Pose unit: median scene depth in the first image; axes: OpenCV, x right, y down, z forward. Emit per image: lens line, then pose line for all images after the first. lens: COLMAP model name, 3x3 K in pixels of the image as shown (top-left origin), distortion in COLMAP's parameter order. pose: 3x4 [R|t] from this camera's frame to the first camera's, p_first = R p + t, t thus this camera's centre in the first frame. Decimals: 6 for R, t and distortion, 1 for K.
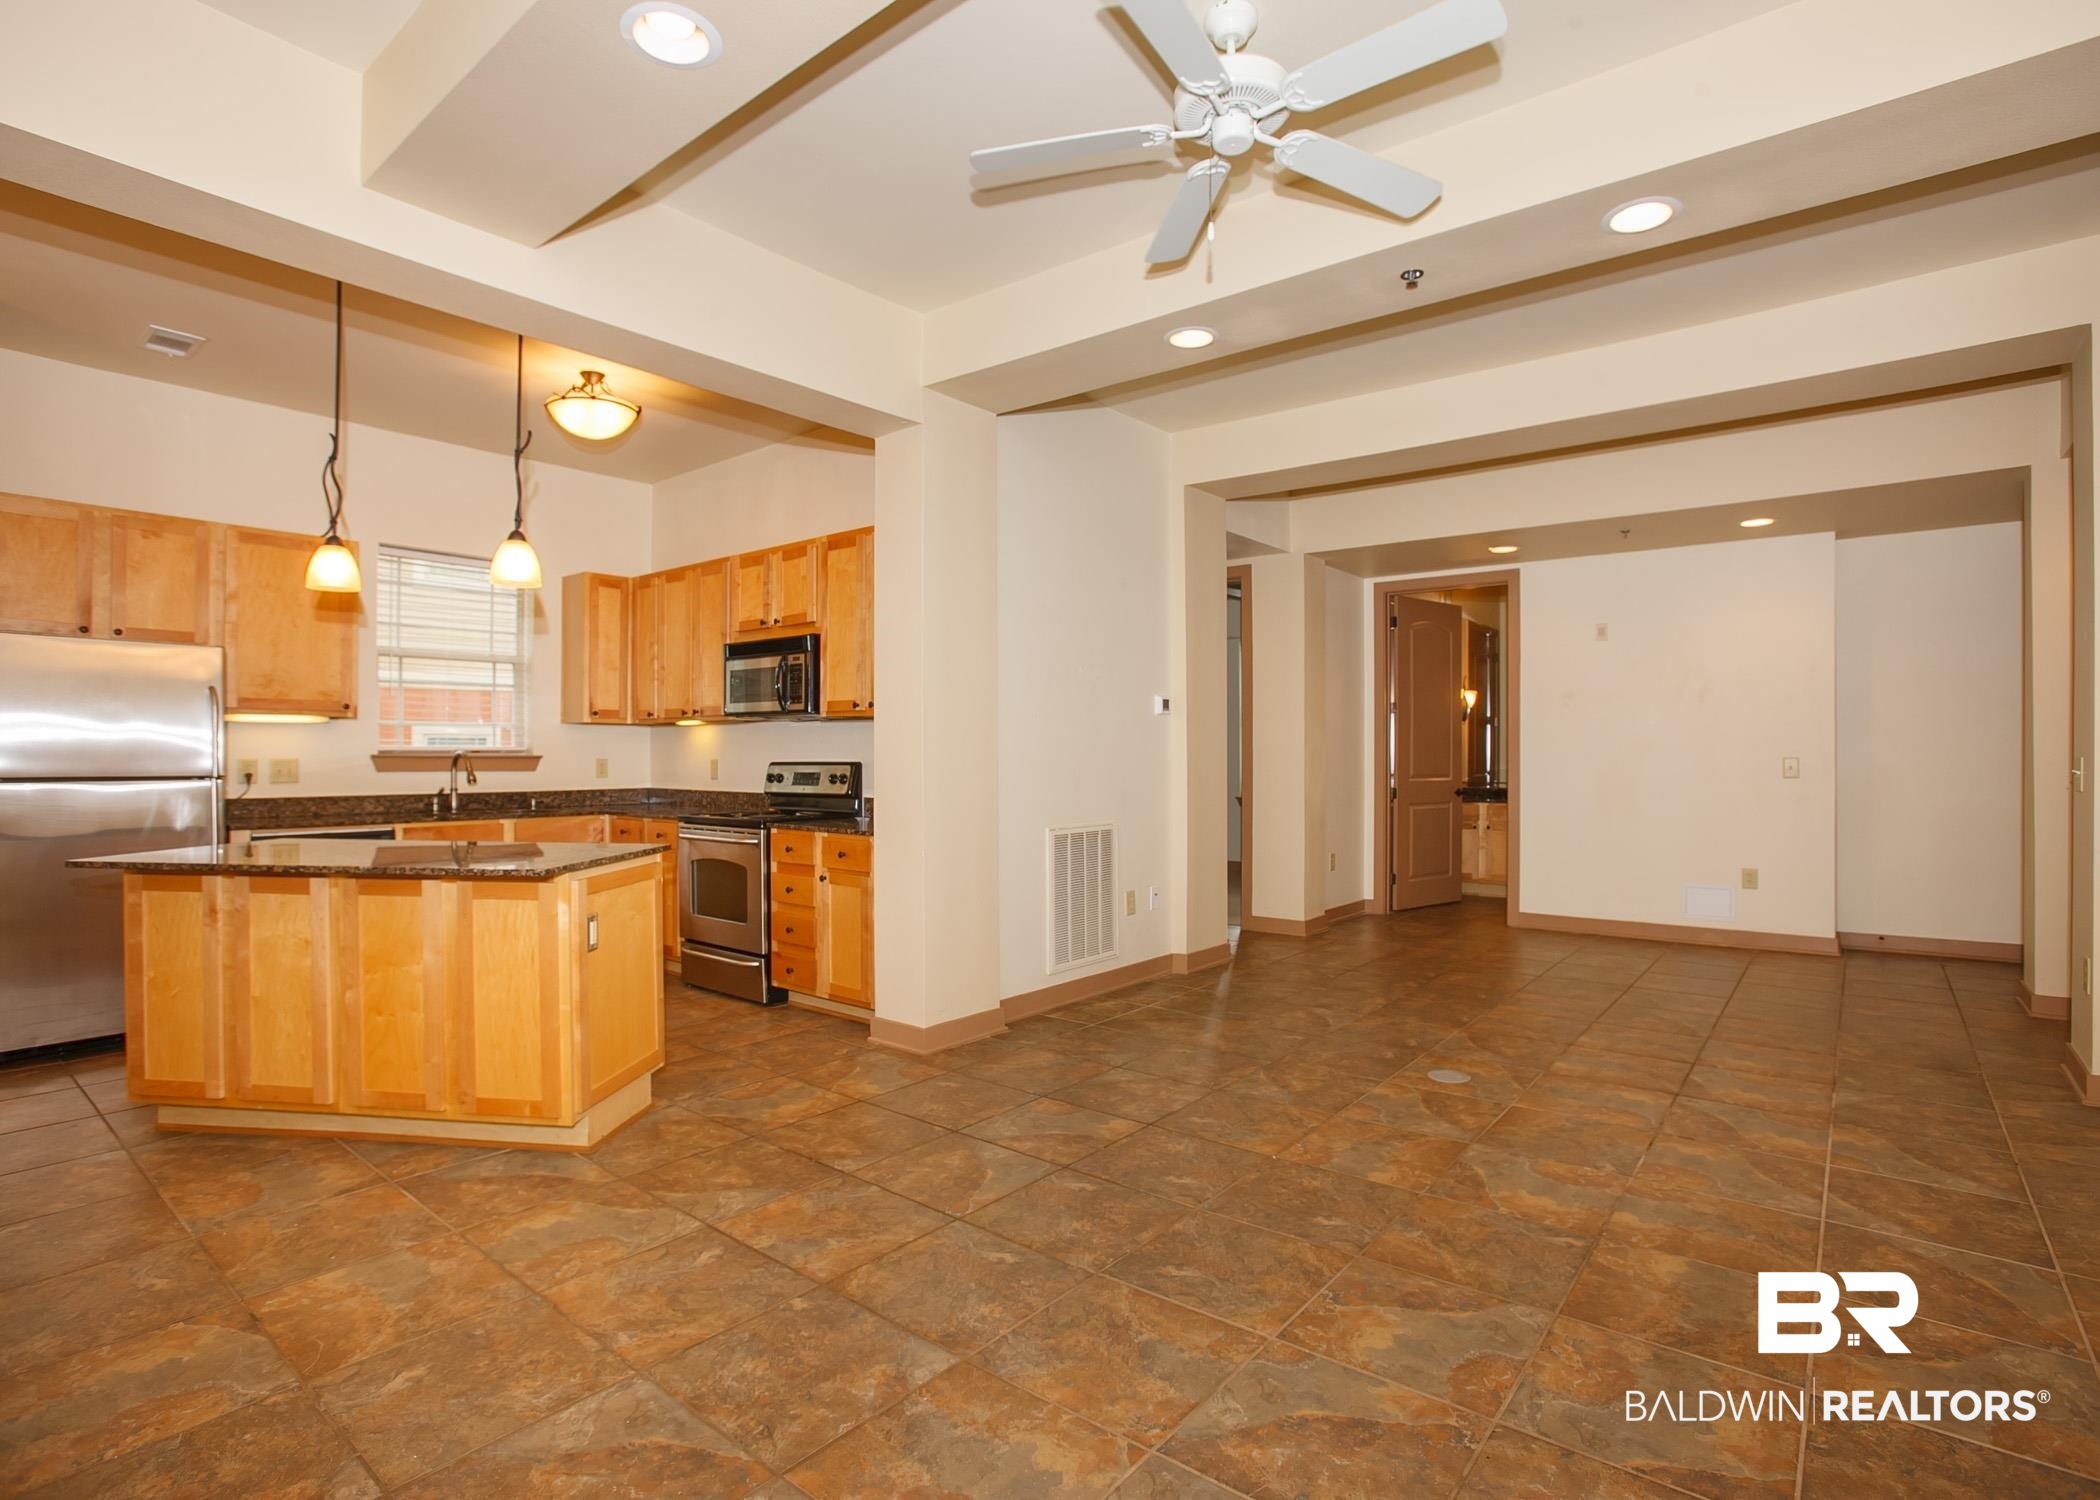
lens RADIAL K [[1046.4, 0, 1039.1], [0, 1046.4, 758.0], [0, 0, 1]] dist [-0.089400, 0.041706]
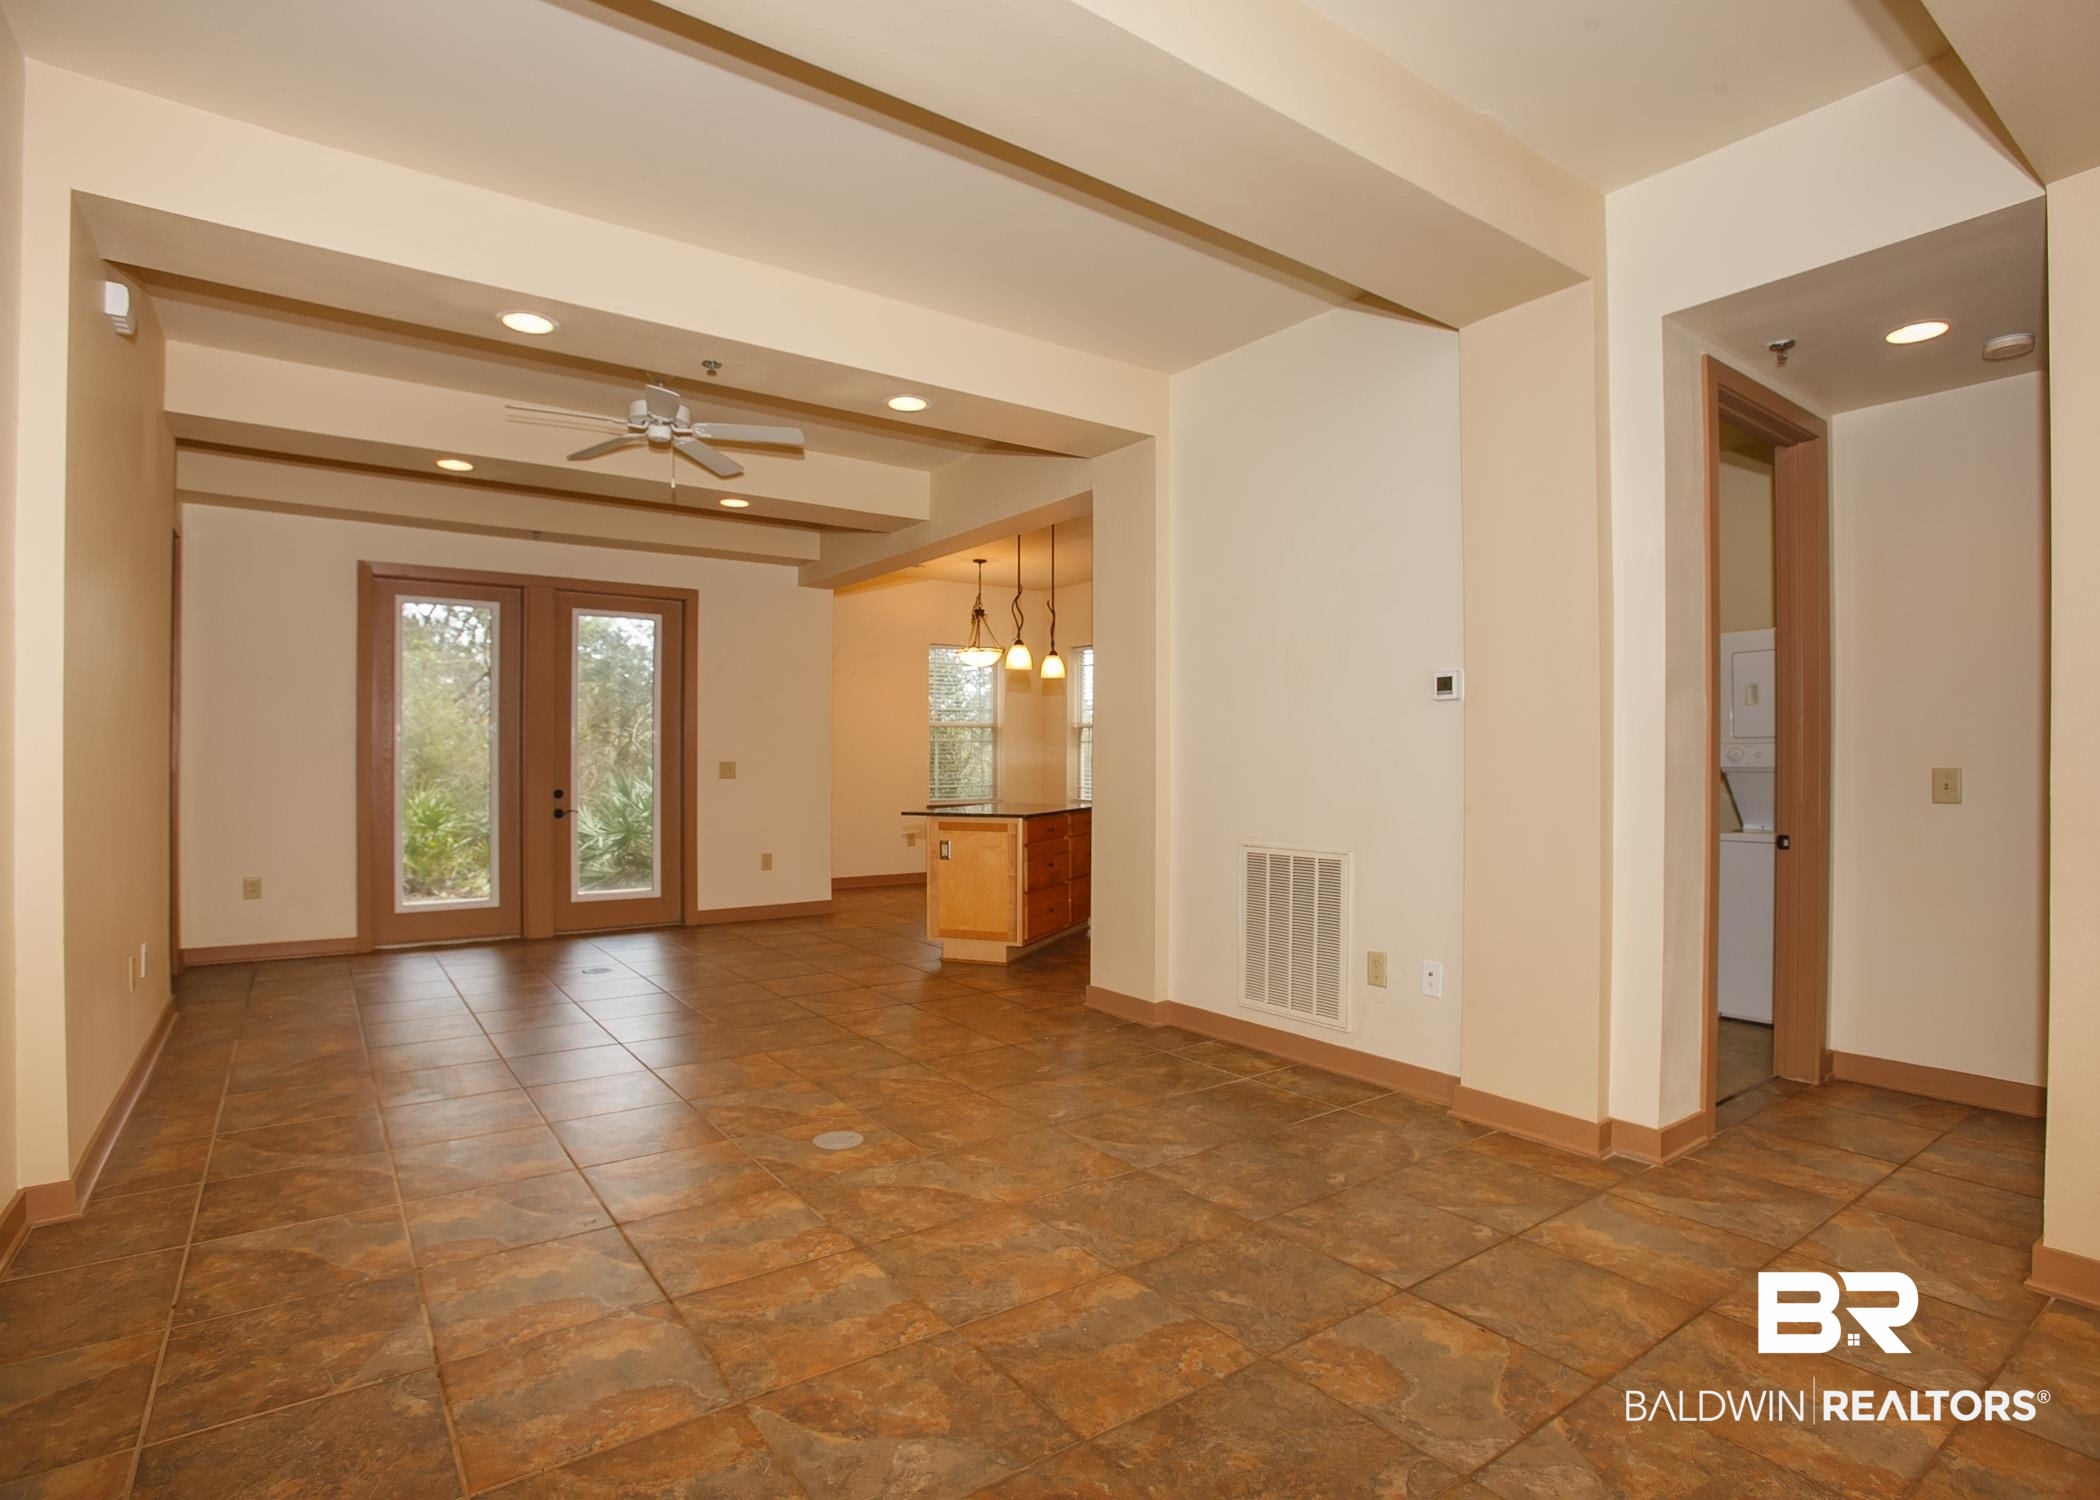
lens RADIAL K [[1058.2, 0, 1049.1], [0, 1058.2, 761.7], [0, 0, 1]] dist [-0.079360, 0.030585]
pose [[-0.253895, -0.000503, -0.967232, 1.025266], [-0.006980, 0.999975, 0.001312, 0.003262], [0.967207, 0.007084, -0.253892, 1.205160]]
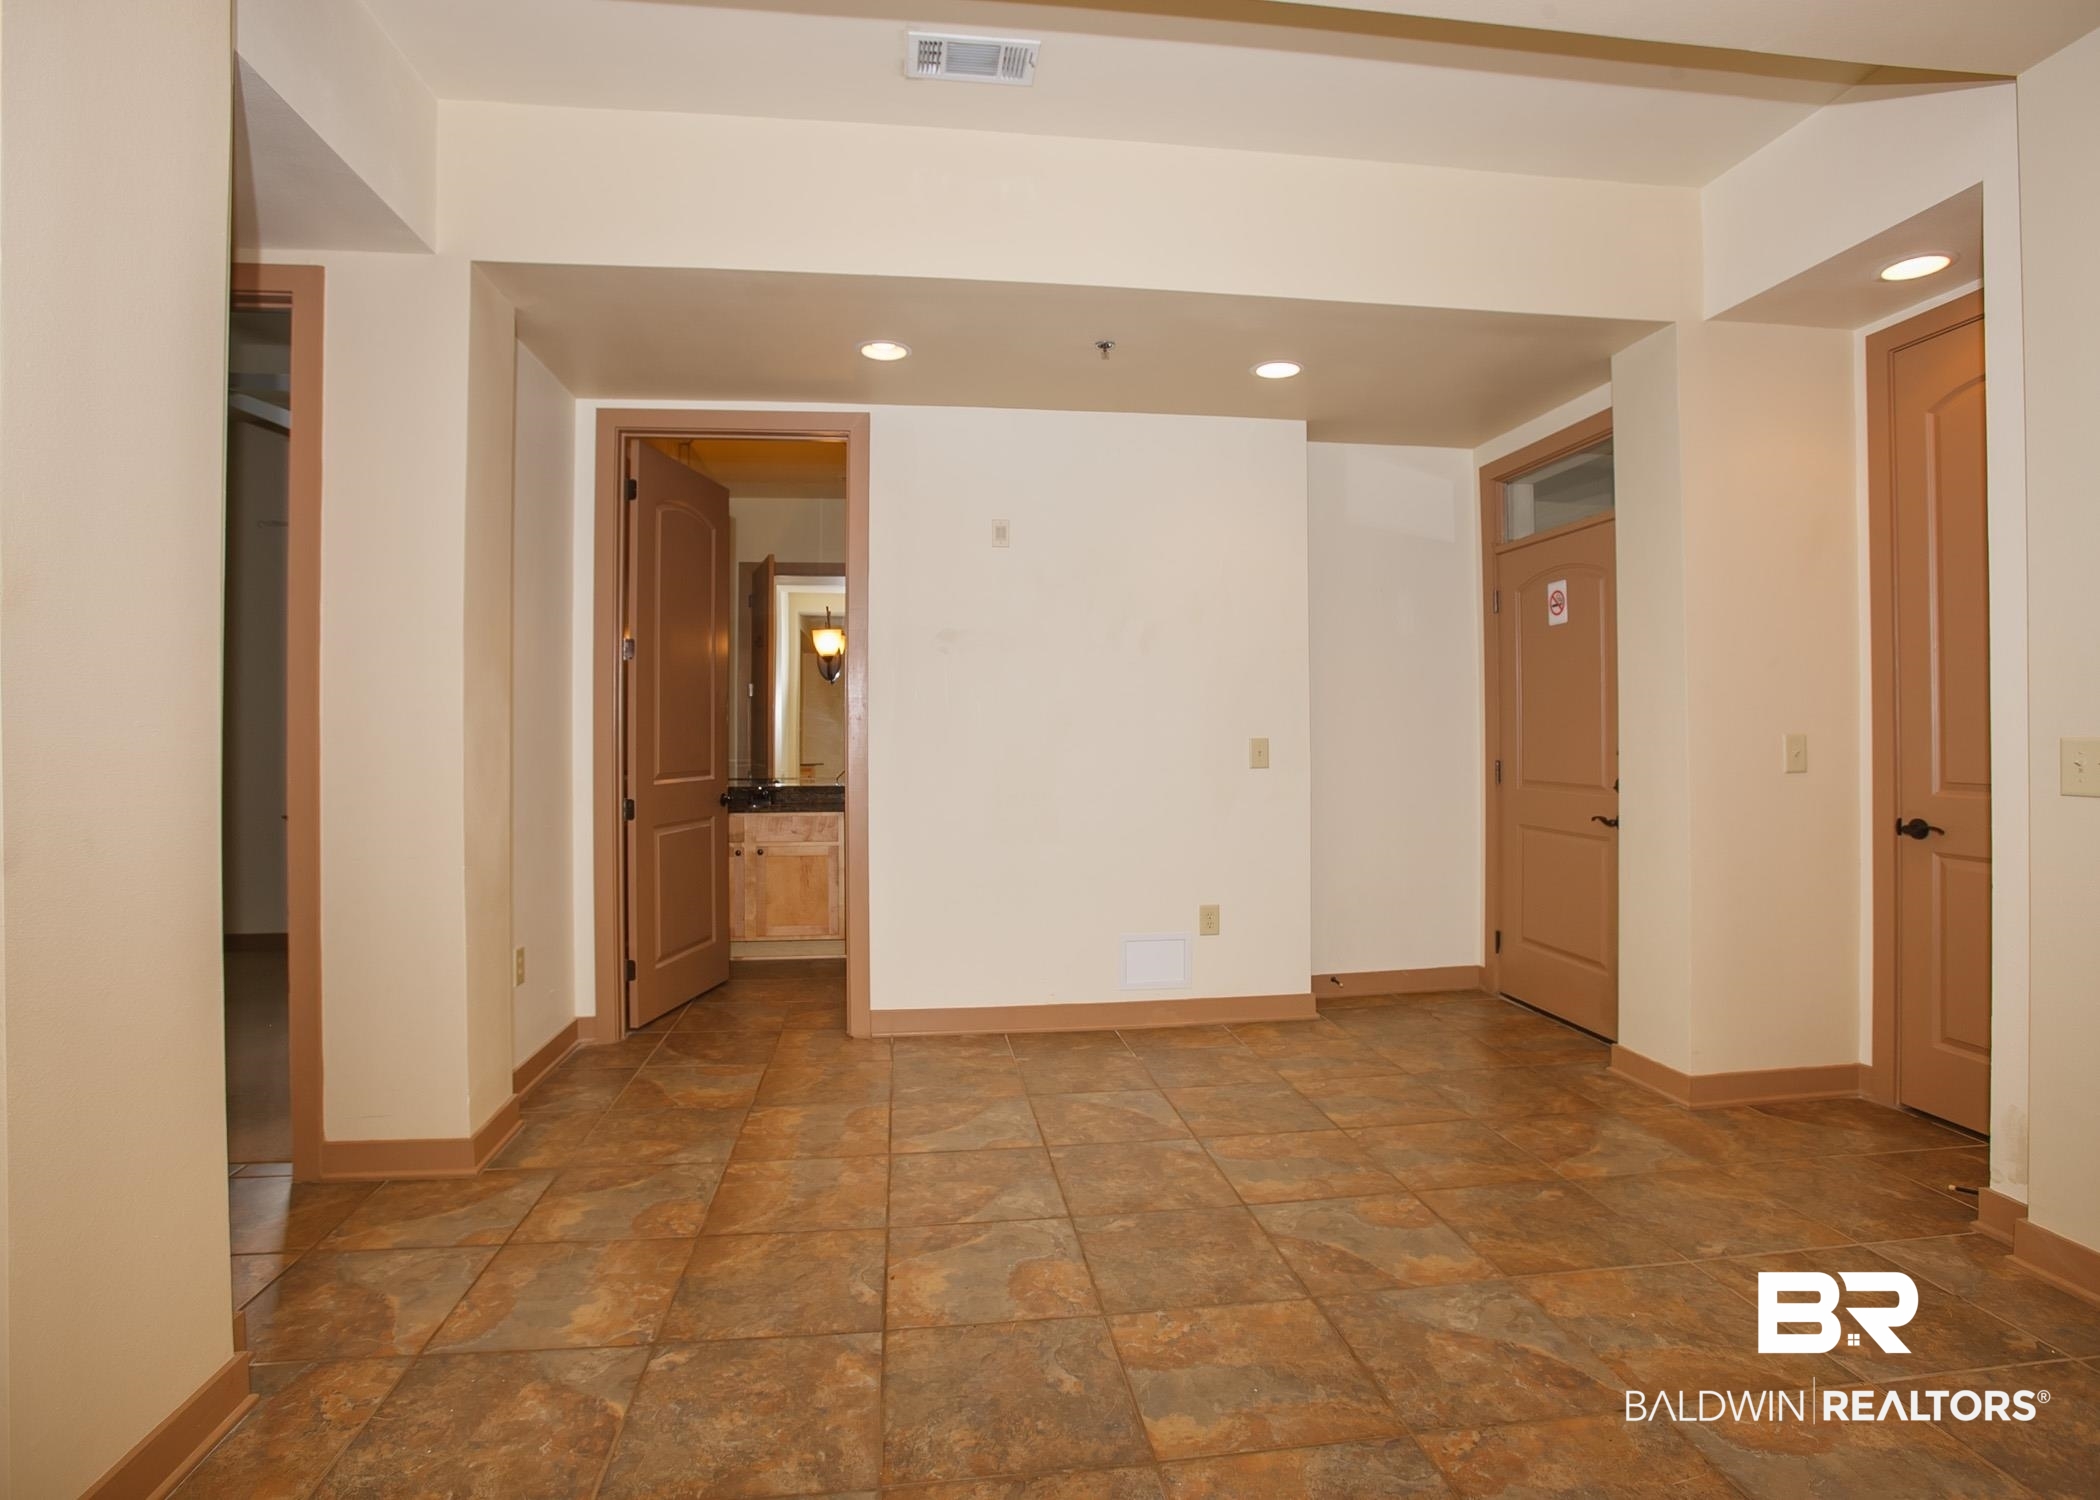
lens RADIAL K [[1045.3, 0, 1026.4], [0, 1045.3, 712.6], [0, 0, 1]] dist [-0.077529, 0.030867]
pose [[0.691826, 0.011250, 0.721976, 0.179091], [0.007538, 0.999712, -0.022801, -0.001207], [-0.722025, 0.021217, 0.691542, 0.872592]]
